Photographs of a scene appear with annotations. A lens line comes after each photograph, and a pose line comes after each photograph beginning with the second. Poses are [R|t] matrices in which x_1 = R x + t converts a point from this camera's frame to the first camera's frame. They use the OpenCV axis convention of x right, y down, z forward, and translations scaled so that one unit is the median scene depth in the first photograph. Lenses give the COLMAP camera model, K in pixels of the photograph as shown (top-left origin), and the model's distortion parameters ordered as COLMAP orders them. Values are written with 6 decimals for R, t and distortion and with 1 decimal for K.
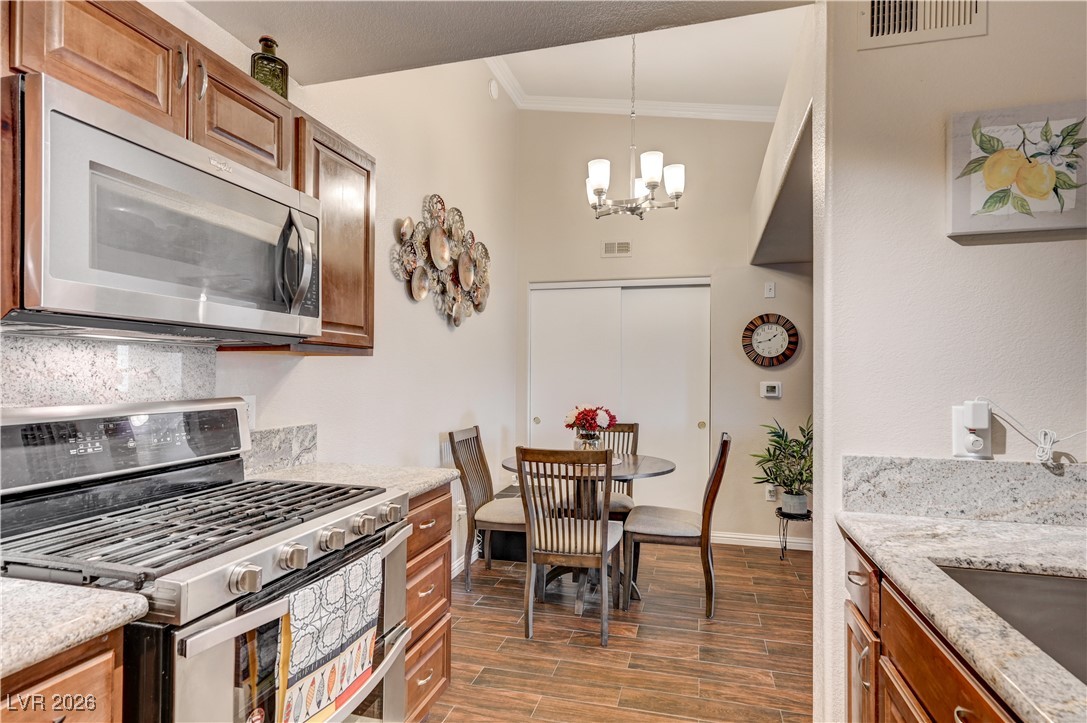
lens RADIAL K [[559.6, 0, 542.1], [0, 559.6, 370.6], [0, 0, 1]] dist [0.001047, 0.000457]
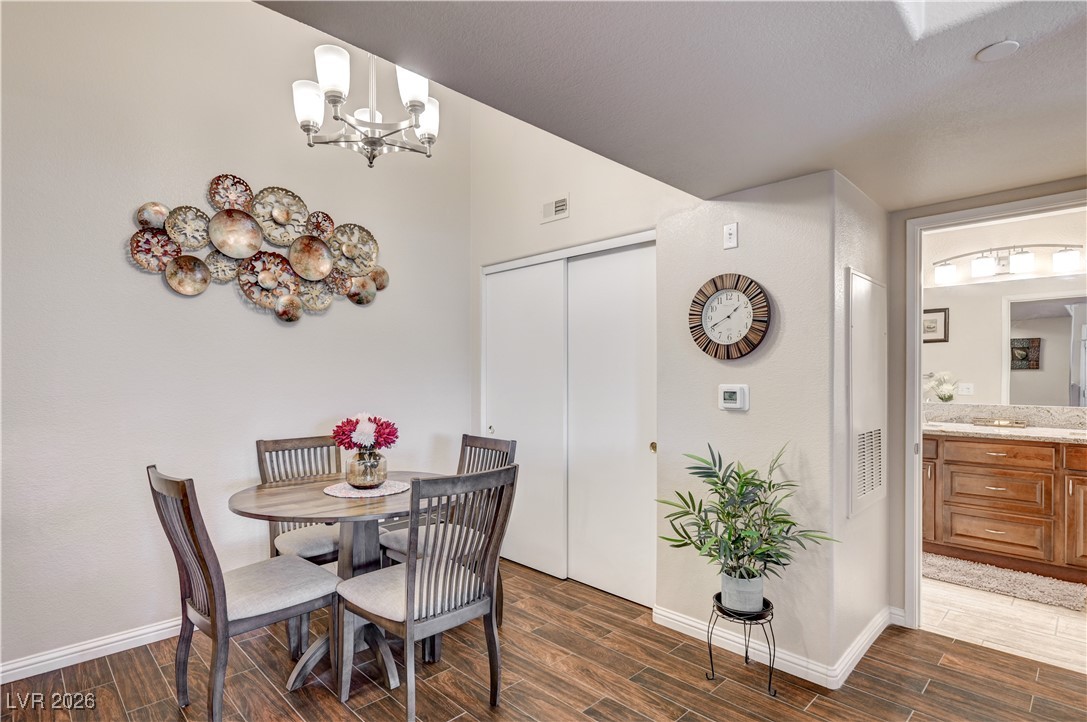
lens RADIAL K [[549.2, 0, 547.8], [0, 549.2, 372.5], [0, 0, 1]] dist [0.005065, 0.000174]
pose [[0.873799, -0.005287, -0.486258, 0.528812], [0.006777, 0.999976, 0.001307, 0.004261], [0.486240, -0.004437, 0.873814, 0.375505]]
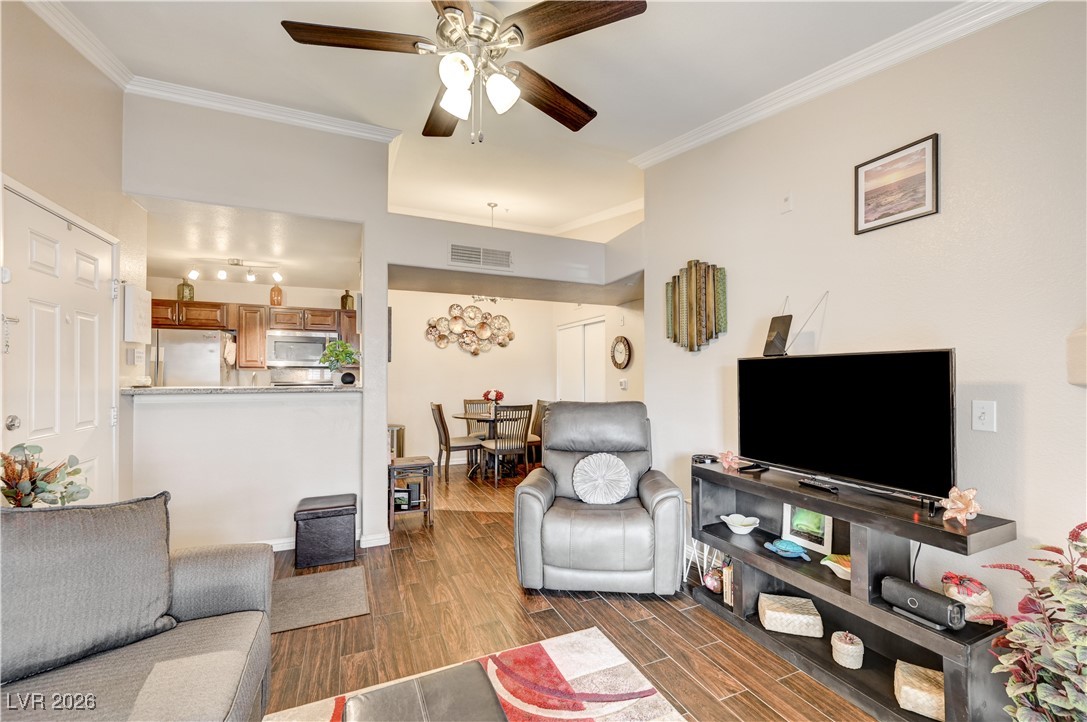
lens RADIAL K [[445.4, 0, 548.9], [0, 445.4, 366.7], [0, 0, 1]] dist [-0.000809, 0.000727]
pose [[0.639560, -0.021131, -0.768451, 1.243440], [0.010541, 0.999769, -0.018719, 0.006729], [0.768669, 0.003872, 0.639635, 0.043375]]
